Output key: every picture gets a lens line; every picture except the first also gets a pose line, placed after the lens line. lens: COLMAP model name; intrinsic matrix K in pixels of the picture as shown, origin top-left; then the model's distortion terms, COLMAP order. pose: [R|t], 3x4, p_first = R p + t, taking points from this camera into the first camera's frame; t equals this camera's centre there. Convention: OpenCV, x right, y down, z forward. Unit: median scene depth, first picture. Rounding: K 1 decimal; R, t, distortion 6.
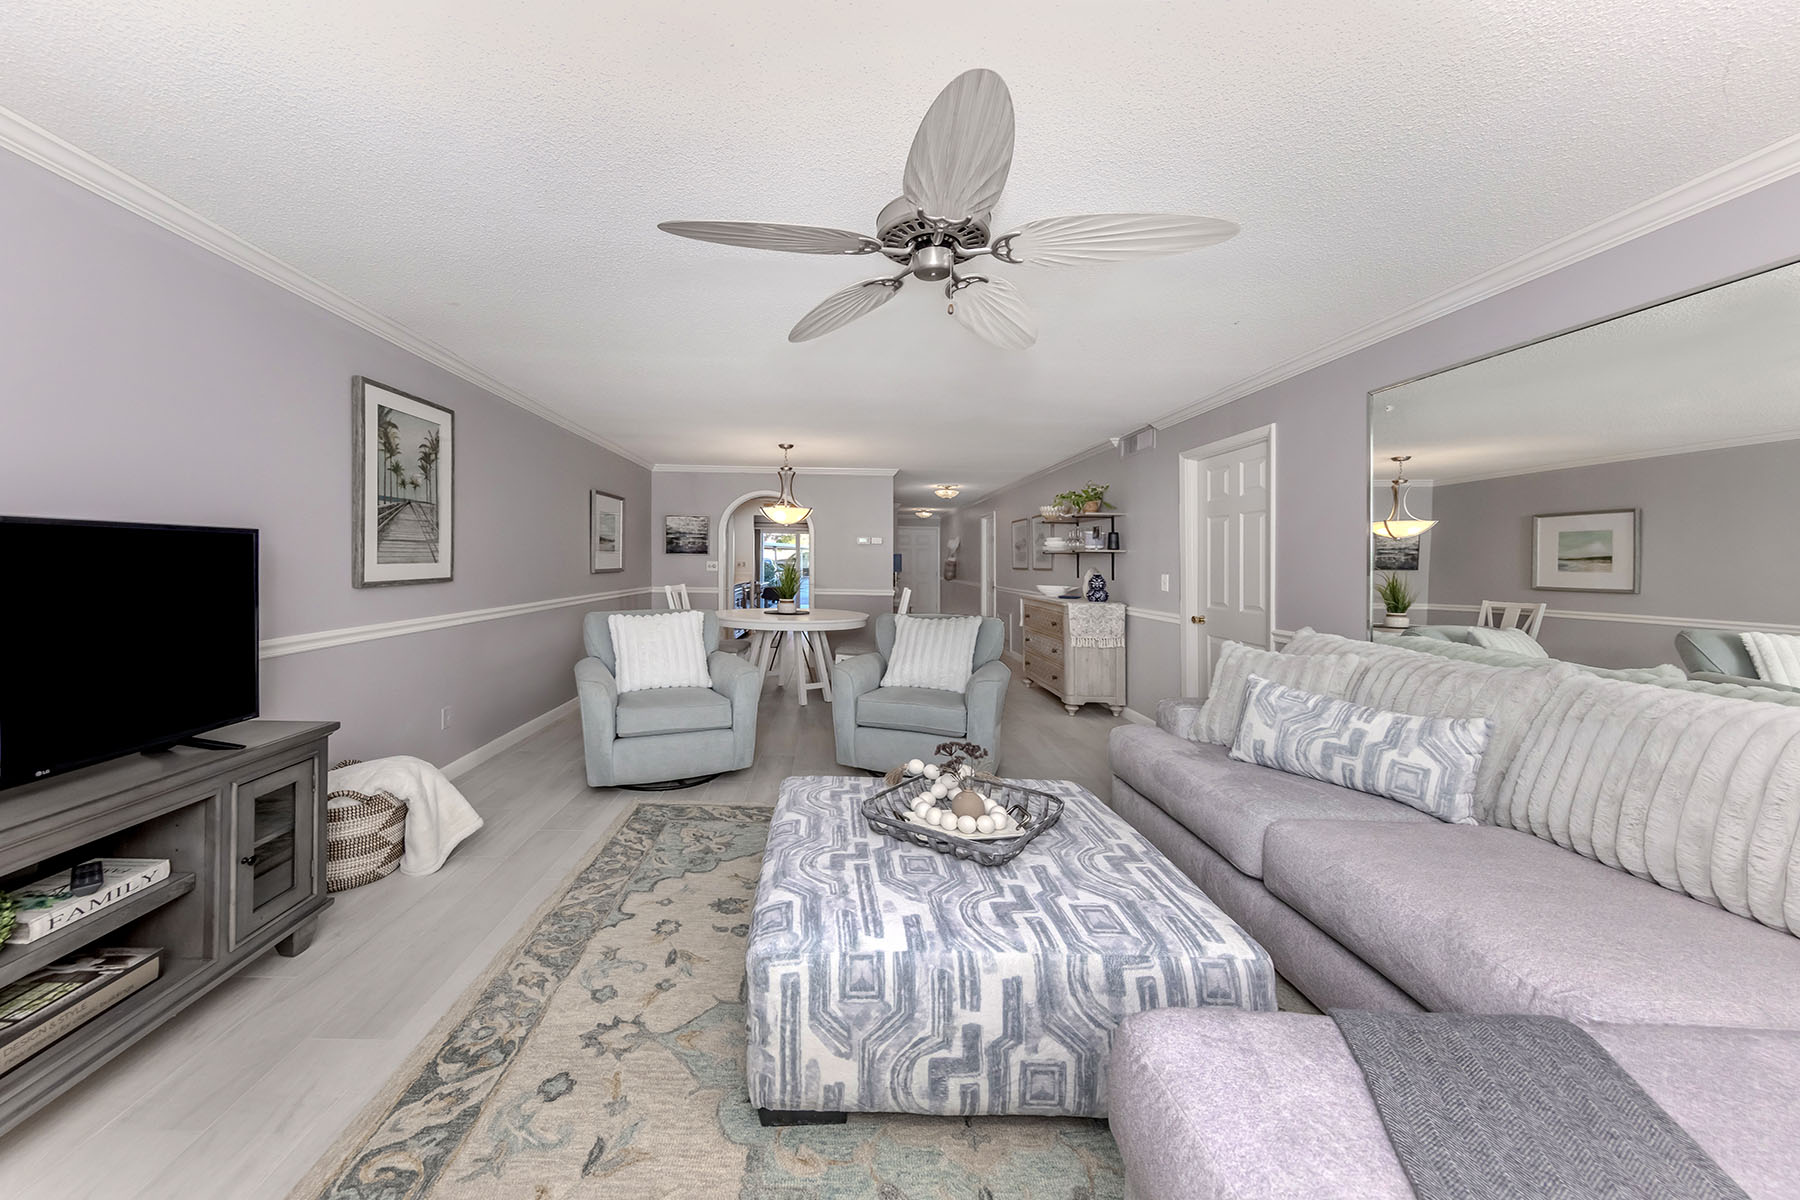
lens RADIAL K [[651.2, 0, 845.2], [0, 651.2, 547.0], [0, 0, 1]] dist [0.004552, -0.000776]
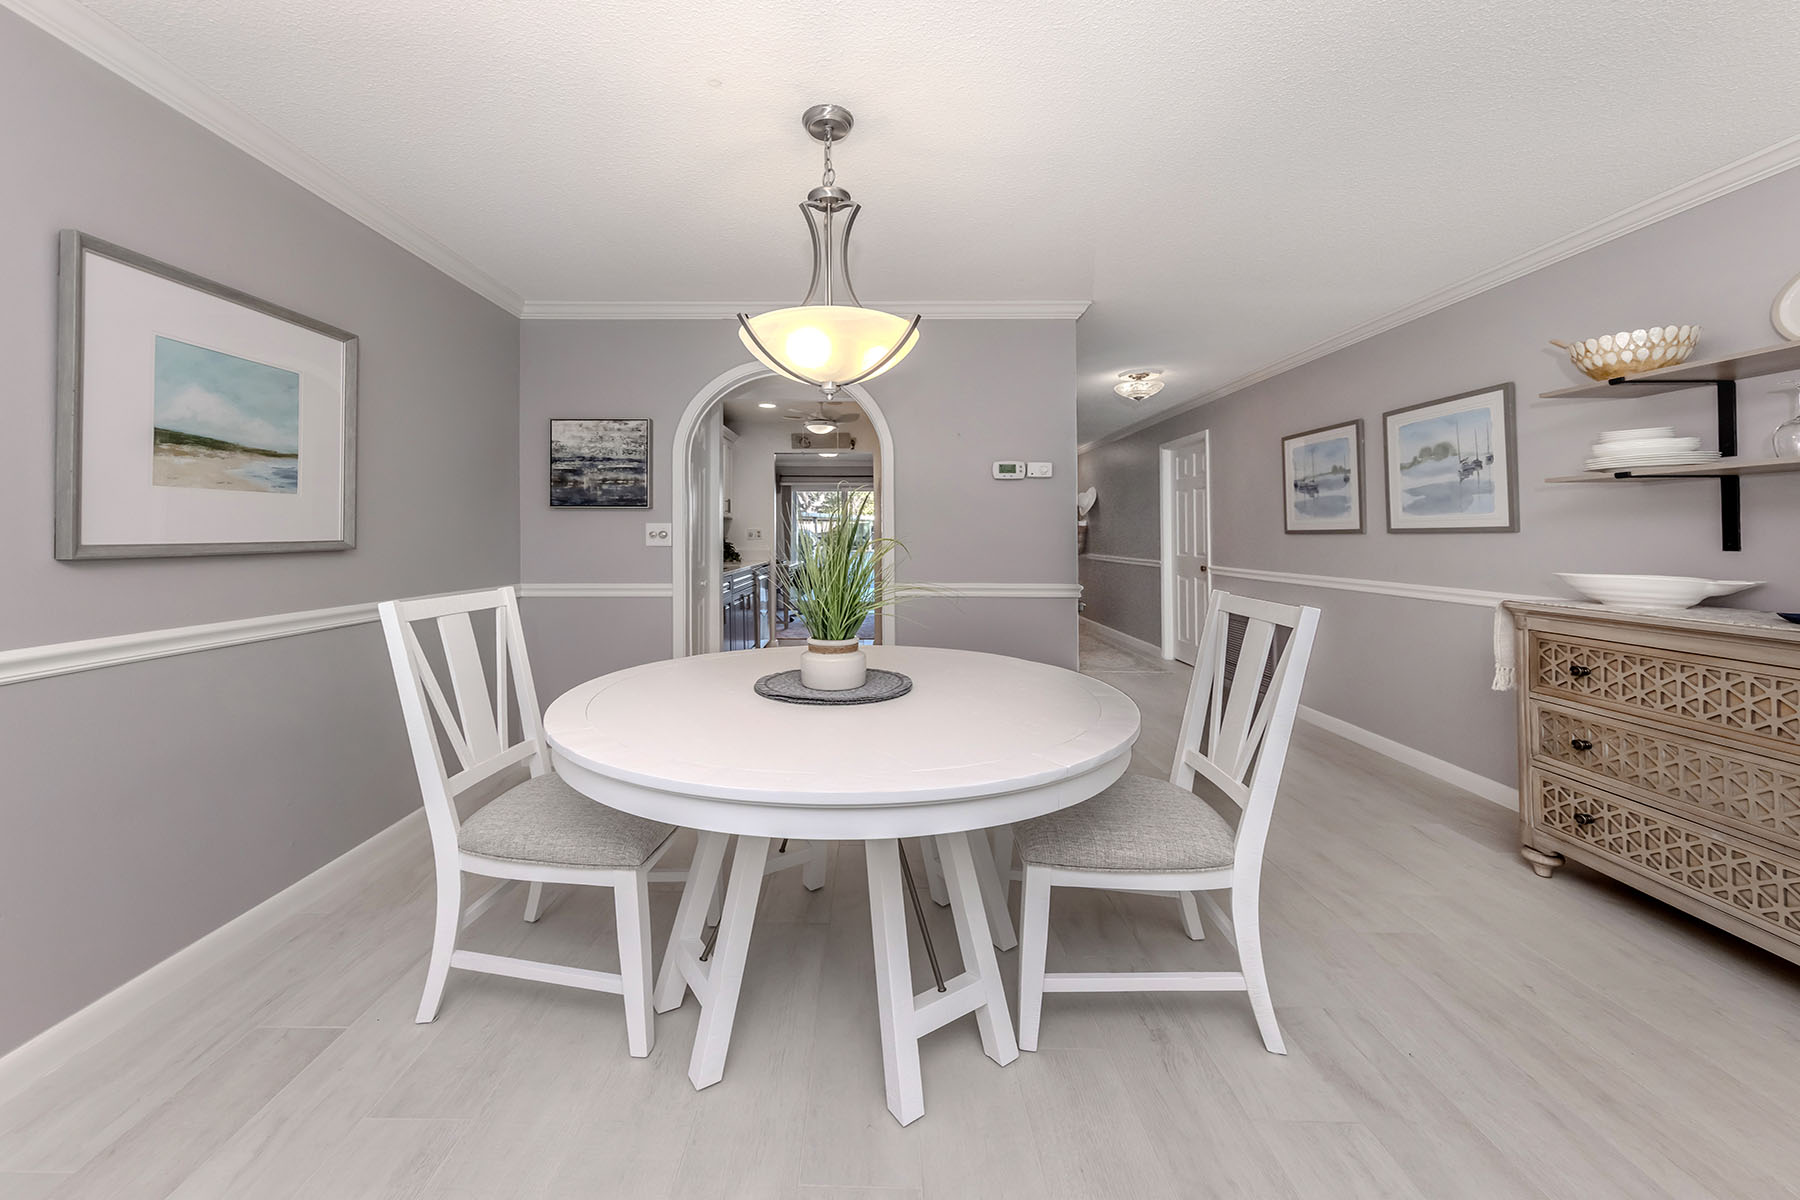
lens RADIAL K [[682.6, 0, 874.2], [0, 682.6, 515.2], [0, 0, 1]] dist [0.013713, -0.000243]
pose [[0.999615, -0.015850, -0.022789, -0.181259], [0.015698, 0.999853, -0.006824, 0.078635], [0.022894, 0.006463, 0.999717, 1.971991]]
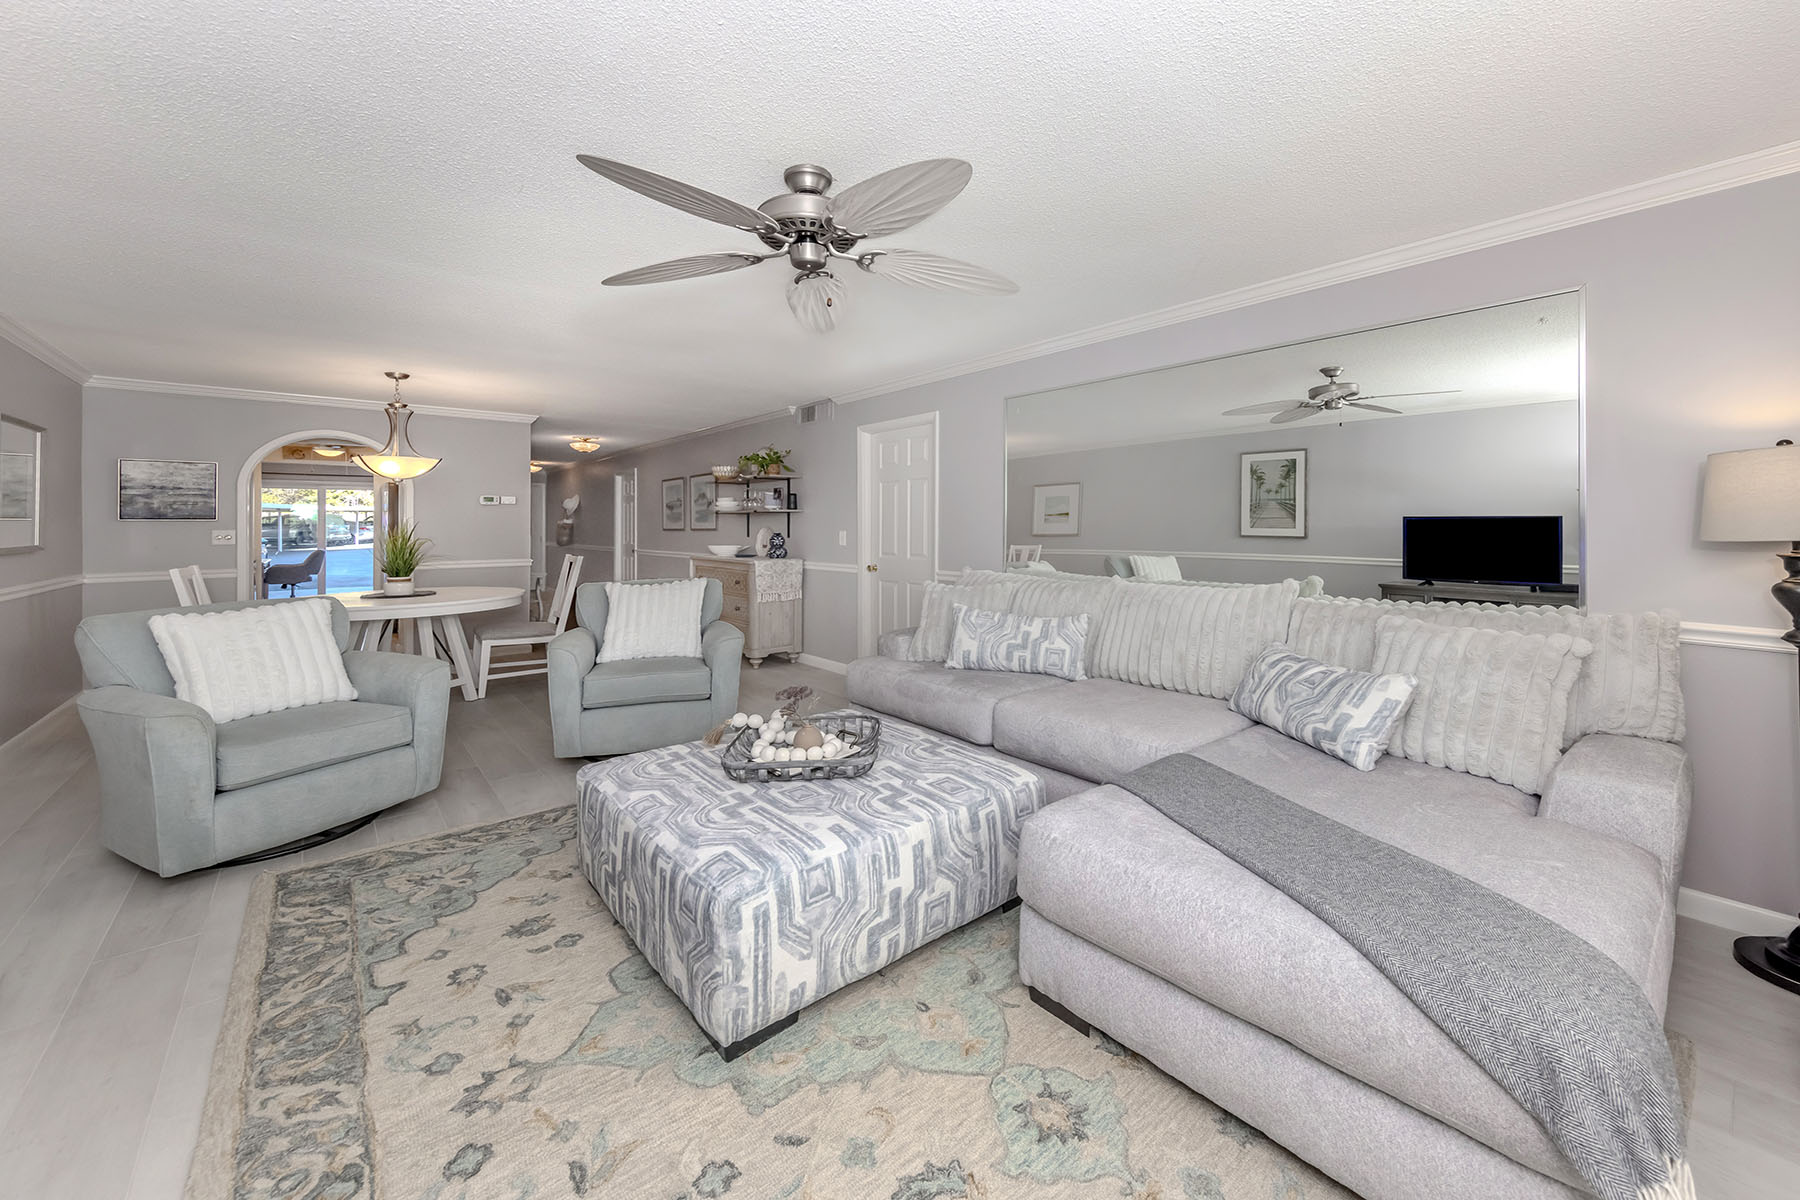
lens RADIAL K [[682.9, 0, 930.0], [0, 682.9, 509.9], [0, 0, 1]] dist [-0.001424, -0.000166]
pose [[0.760864, -0.006844, 0.648876, -0.382449], [0.003339, 0.999972, 0.006632, -0.004718], [-0.648903, -0.002879, 0.760866, -0.026902]]
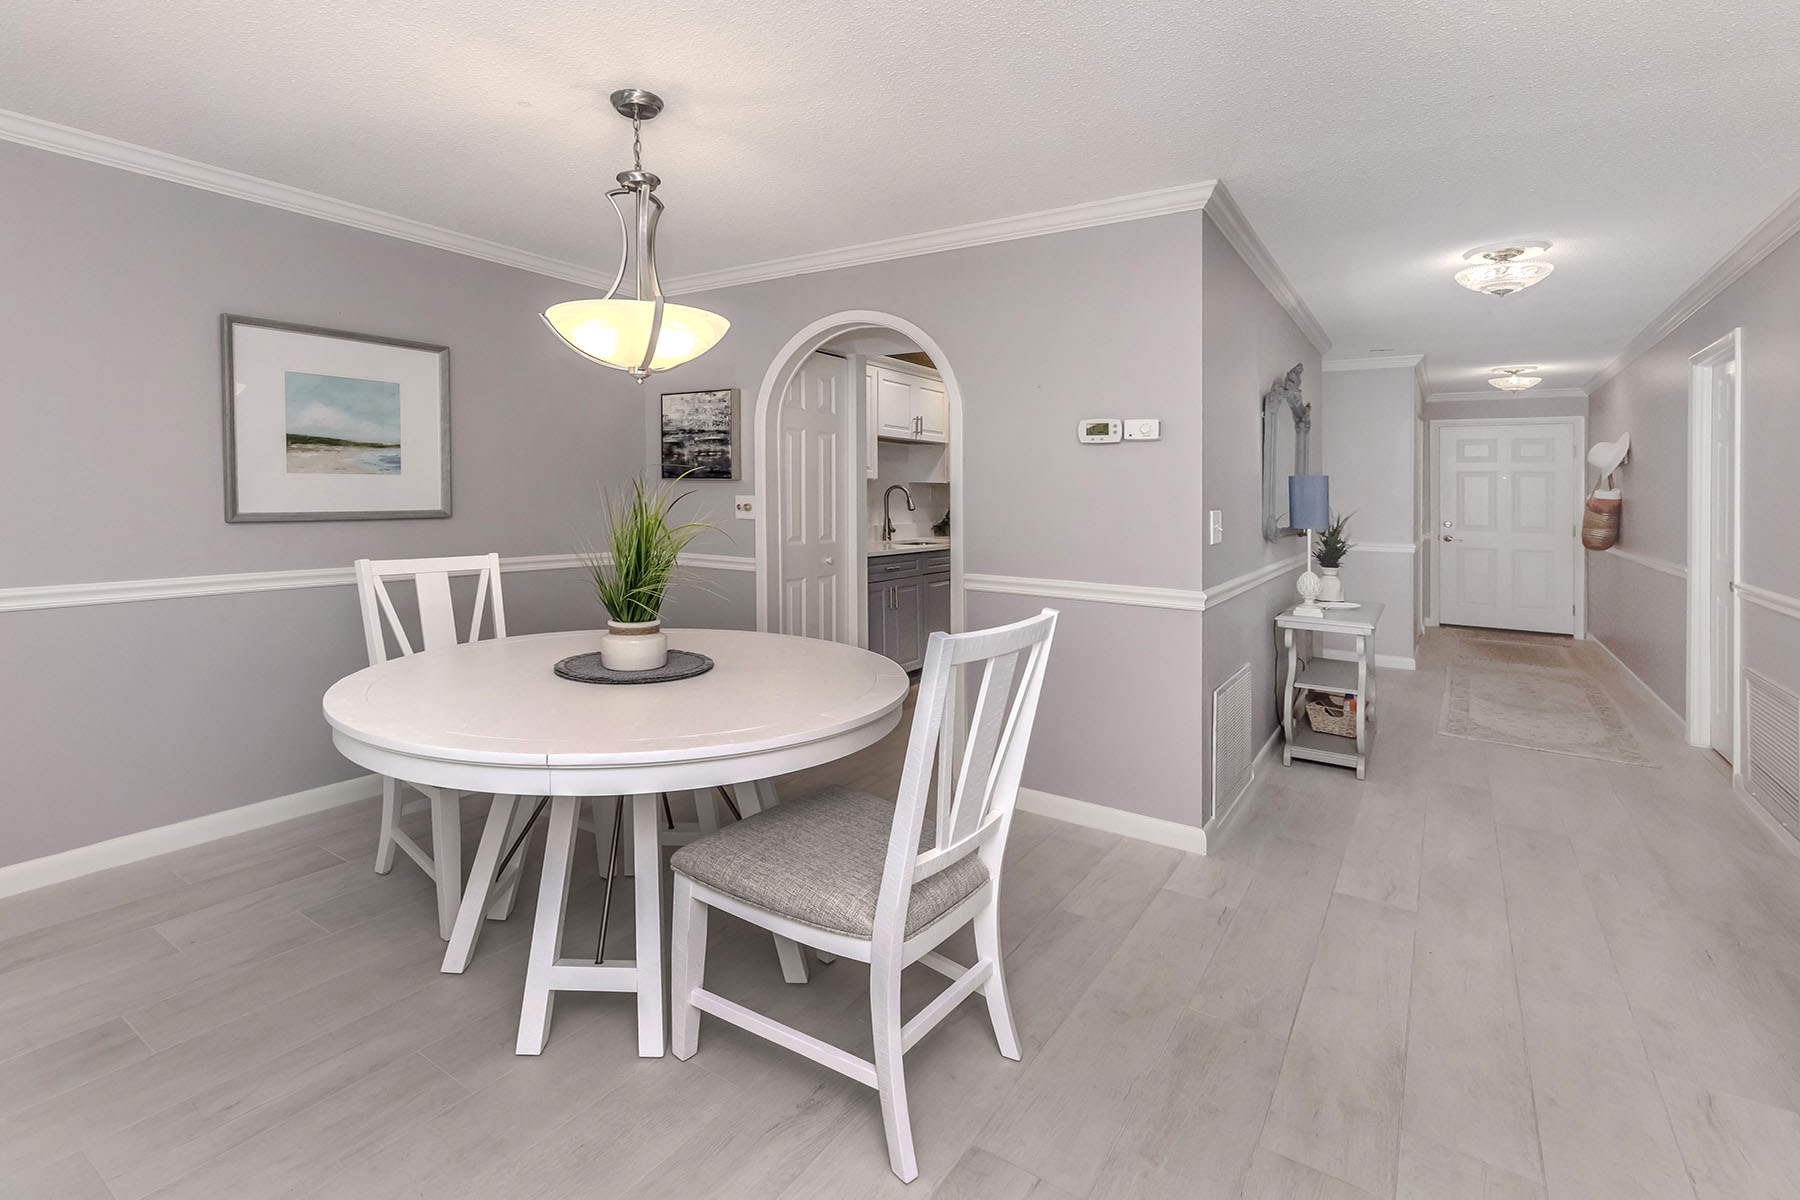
lens RADIAL K [[865.7, 0, 840.7], [0, 865.7, 498.3], [0, 0, 1]] dist [0.015446, -0.000028]
pose [[0.814628, 0.001475, -0.579982, 0.617717], [0.010311, 0.999802, 0.017026, 0.052874], [0.579893, -0.019850, 0.814451, 2.087334]]
